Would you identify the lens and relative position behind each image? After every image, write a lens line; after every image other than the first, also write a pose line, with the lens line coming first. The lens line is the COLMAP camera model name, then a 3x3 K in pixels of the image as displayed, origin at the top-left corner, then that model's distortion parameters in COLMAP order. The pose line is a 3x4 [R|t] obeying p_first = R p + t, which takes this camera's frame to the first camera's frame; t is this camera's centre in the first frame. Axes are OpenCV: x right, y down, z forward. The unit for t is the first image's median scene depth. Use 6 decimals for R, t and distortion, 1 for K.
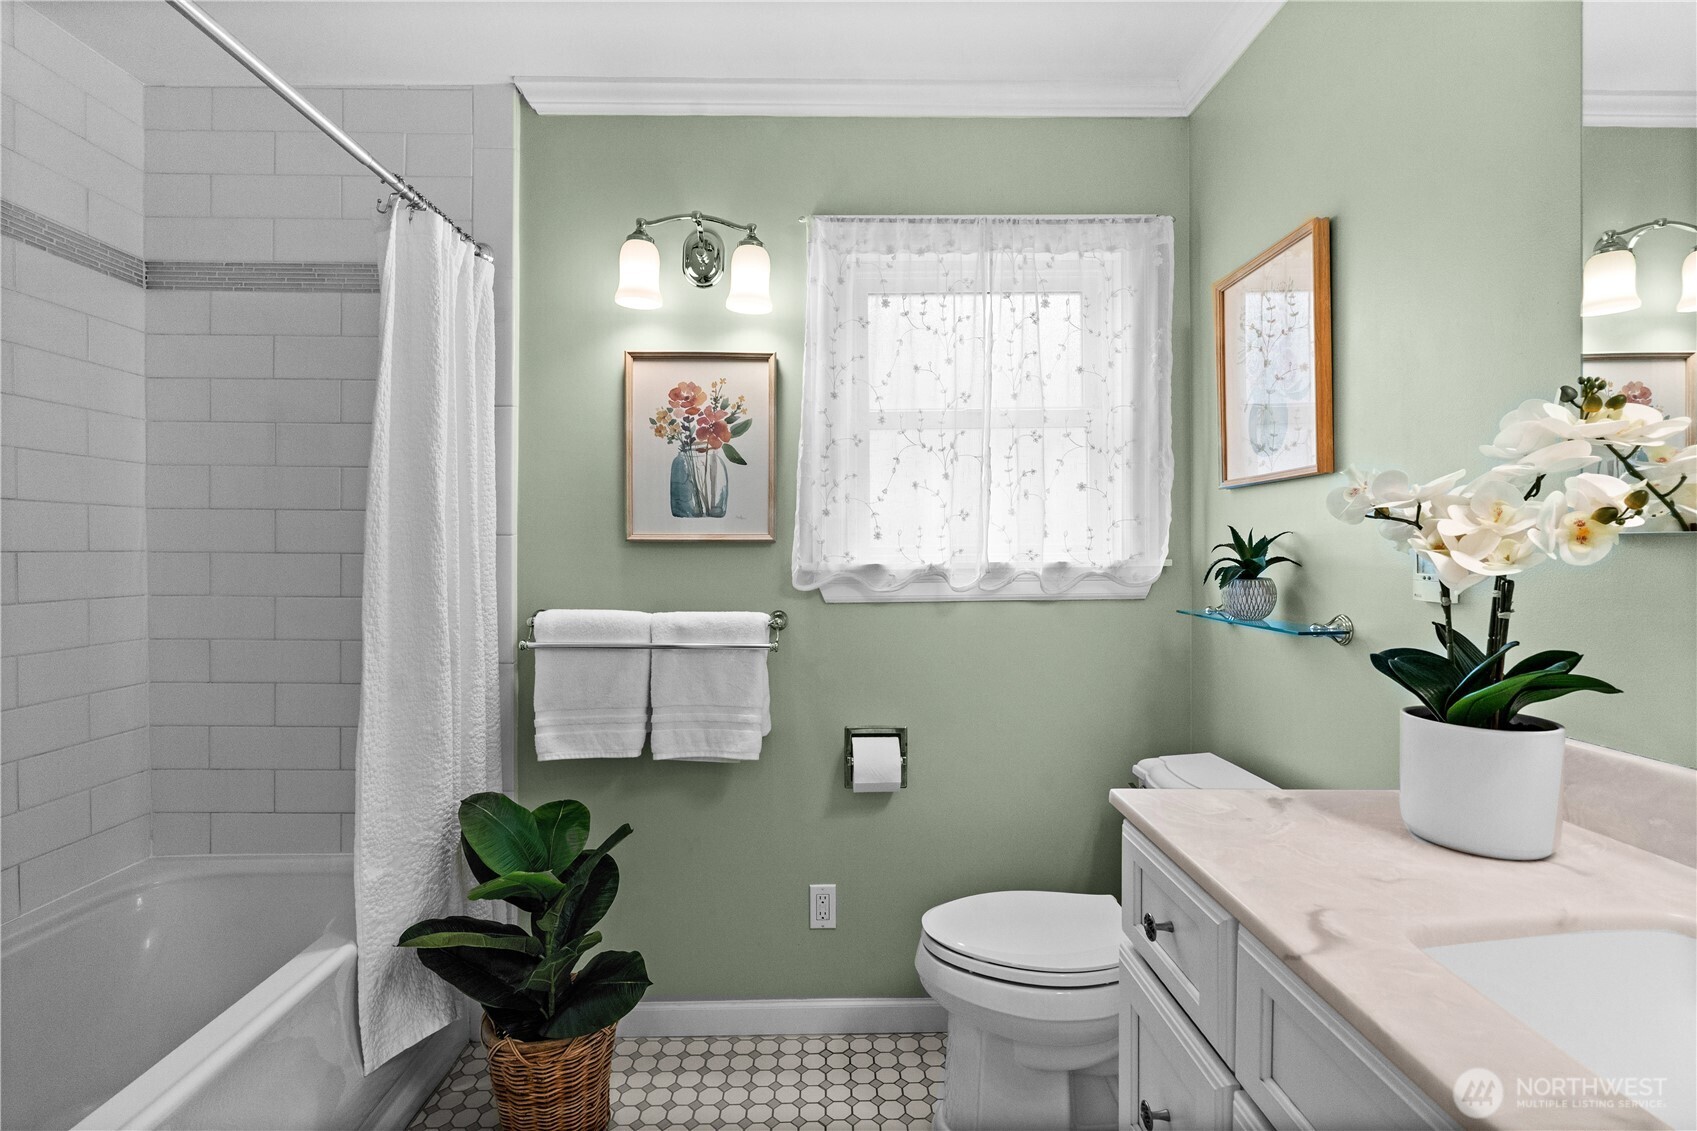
lens RADIAL K [[777.0, 0, 849.9], [0, 777.0, 556.0], [0, 0, 1]] dist [-0.005327, 0.001043]
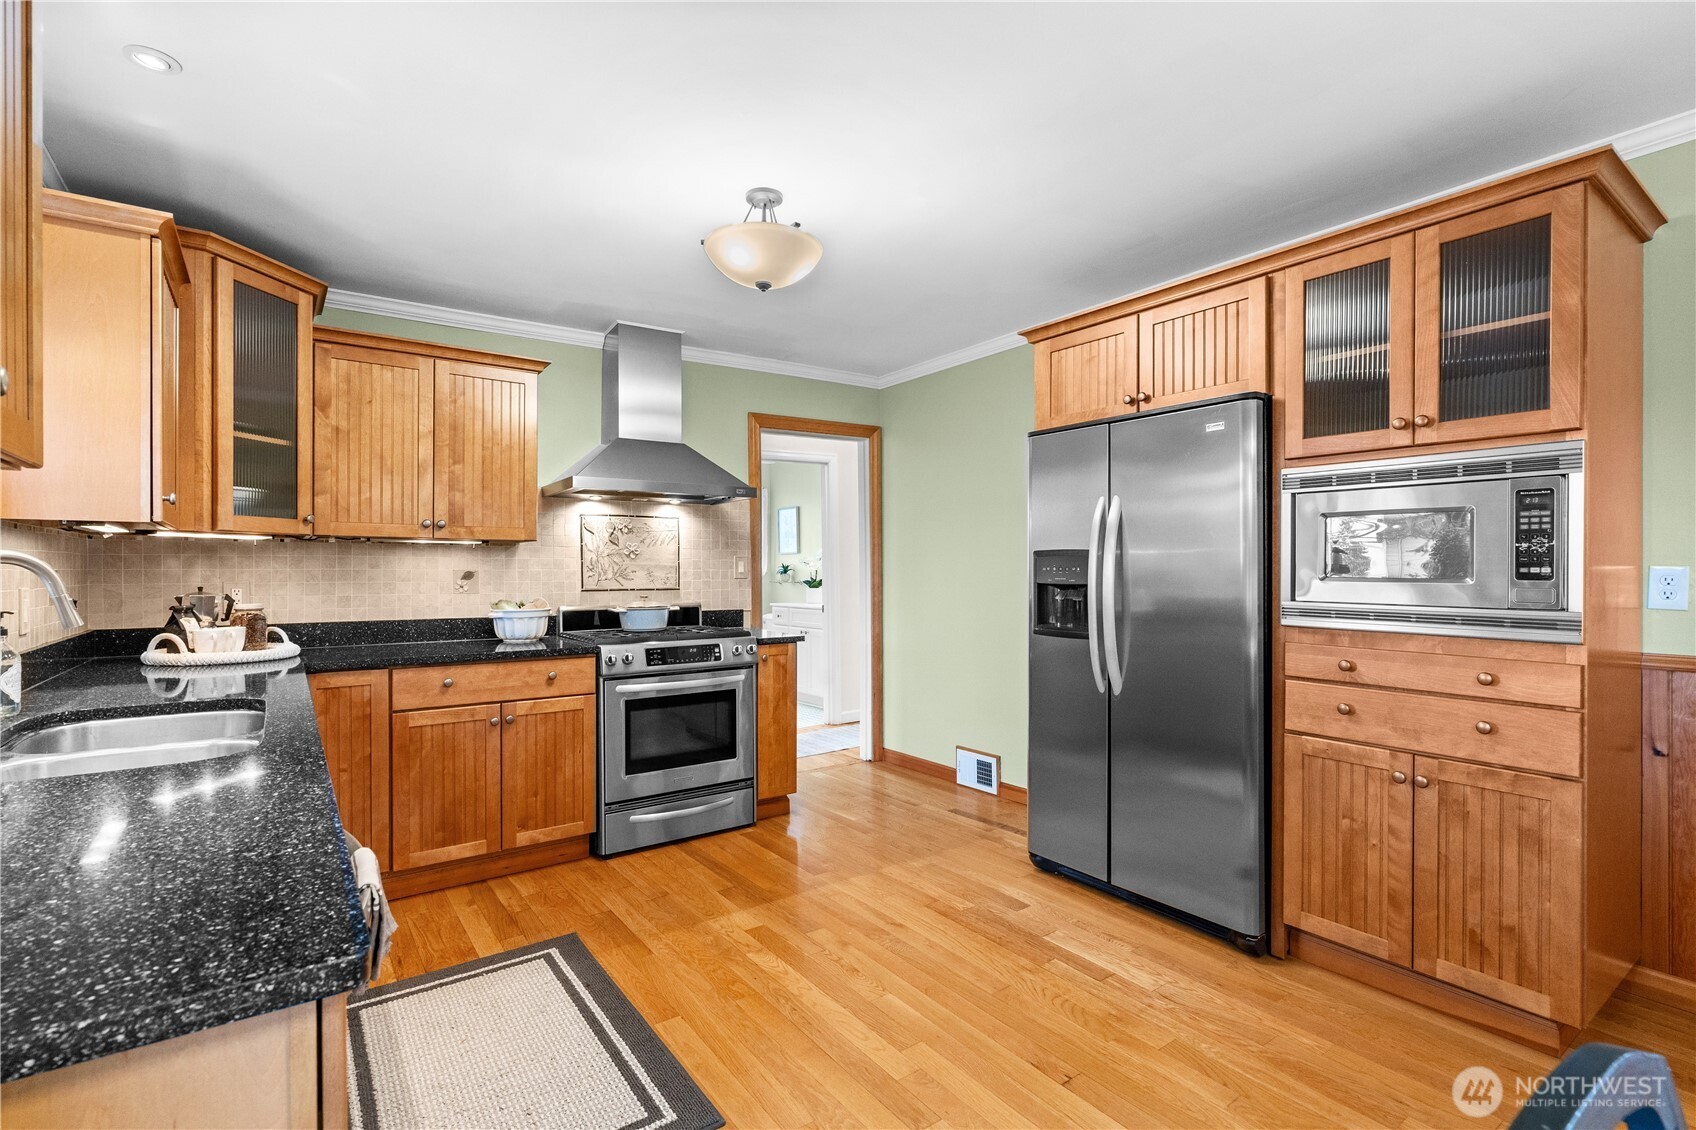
lens RADIAL K [[776.6, 0, 844.8], [0, 776.6, 567.0], [0, 0, 1]] dist [-0.005327, 0.001043]
pose [[0.824534, -0.001641, 0.565811, -2.159452], [0.006760, 0.999953, -0.006952, 0.027053], [-0.565773, 0.009557, 0.824506, -3.612157]]
